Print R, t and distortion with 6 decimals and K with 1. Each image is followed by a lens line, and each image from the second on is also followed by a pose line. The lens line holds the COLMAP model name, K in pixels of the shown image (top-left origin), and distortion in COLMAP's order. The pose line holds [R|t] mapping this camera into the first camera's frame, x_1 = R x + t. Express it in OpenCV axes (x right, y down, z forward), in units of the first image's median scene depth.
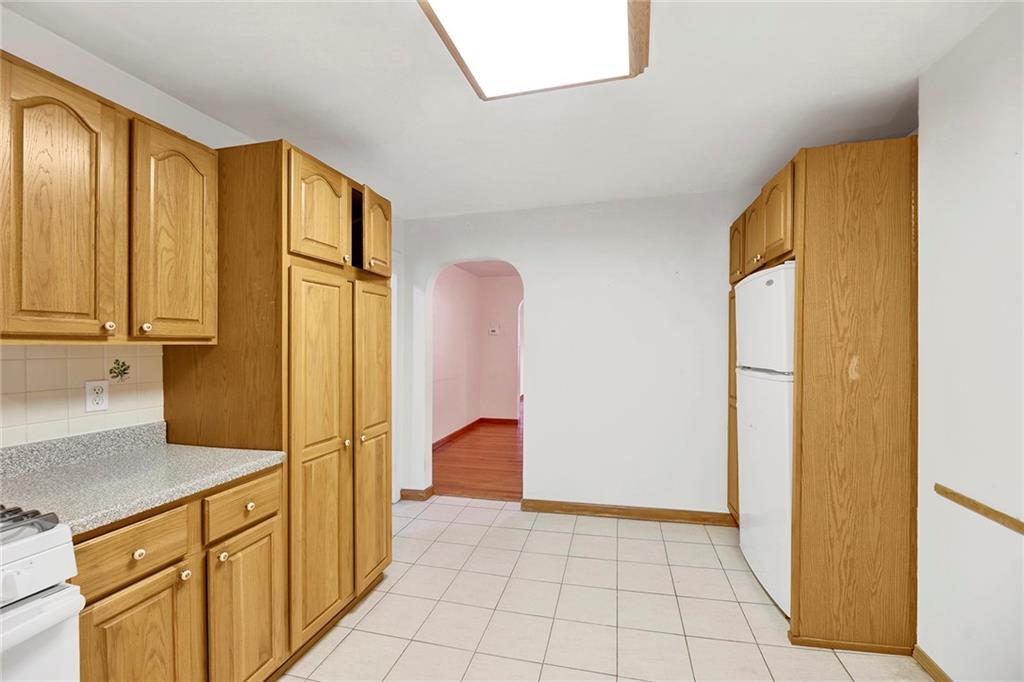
lens RADIAL K [[419.2, 0, 520.9], [0, 419.2, 345.2], [0, 0, 1]] dist [0.000435, -0.001659]
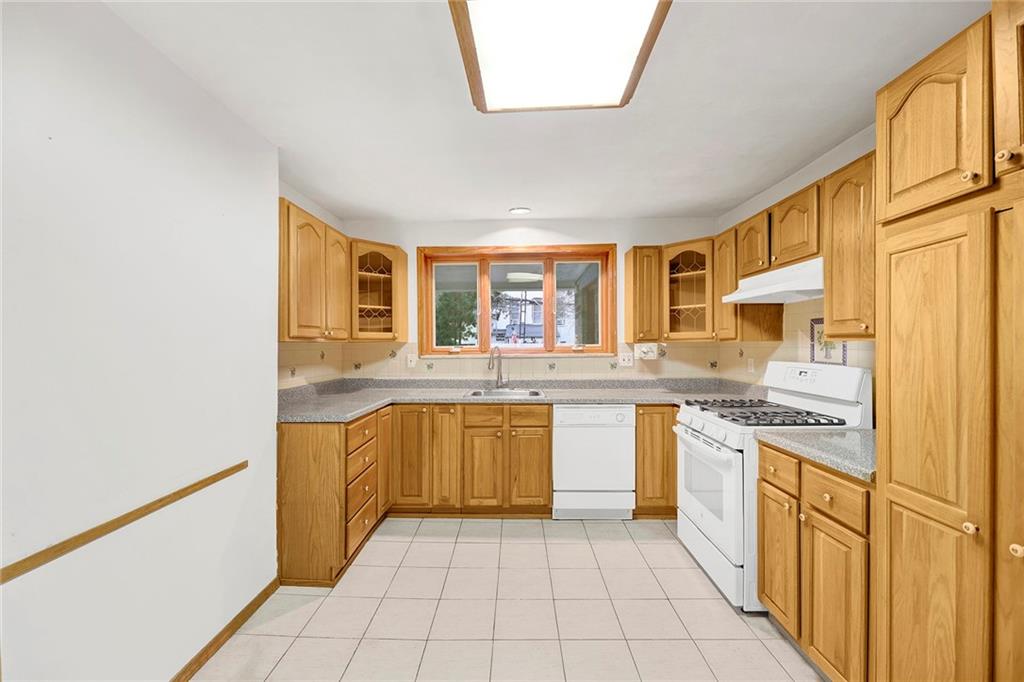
lens RADIAL K [[419.2, 0, 504.7], [0, 419.2, 347.4], [0, 0, 1]] dist [0.000435, -0.001659]
pose [[-0.978588, 0.010459, -0.205561, 0.290656], [0.008816, 0.999921, 0.008908, -0.002511], [0.205638, 0.006905, -0.978604, 1.555225]]
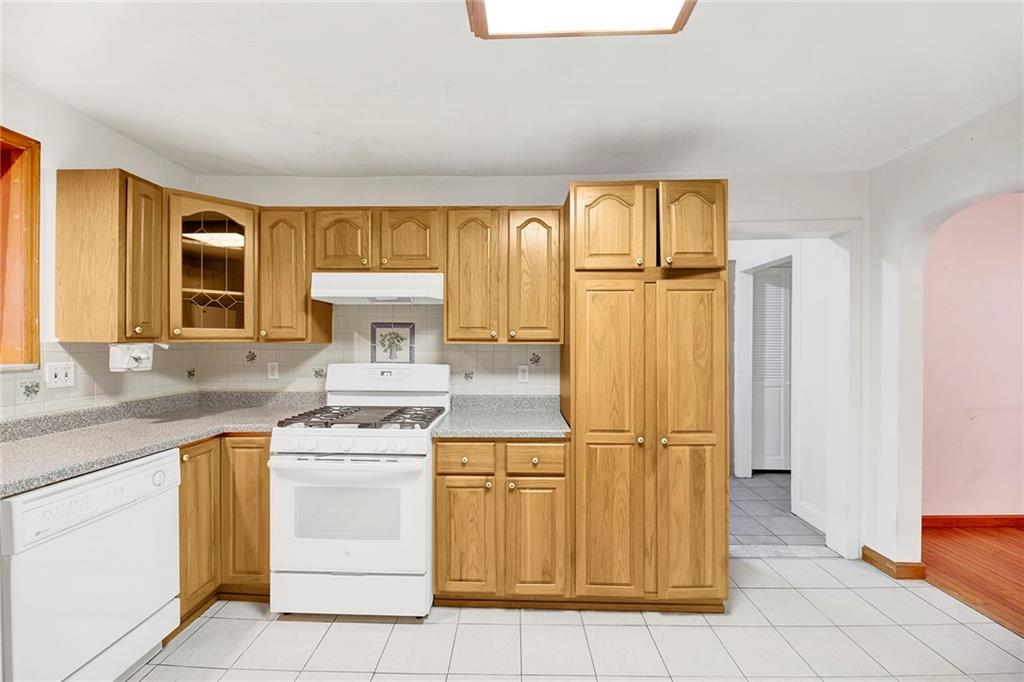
lens RADIAL K [[419.2, 0, 510.1], [0, 419.2, 343.5], [0, 0, 1]] dist [0.000435, -0.001659]
pose [[0.220594, 0.003042, -0.975361, 0.583681], [-0.004314, 0.999988, 0.002143, -0.005600], [0.975356, 0.003735, 0.220605, 0.512751]]
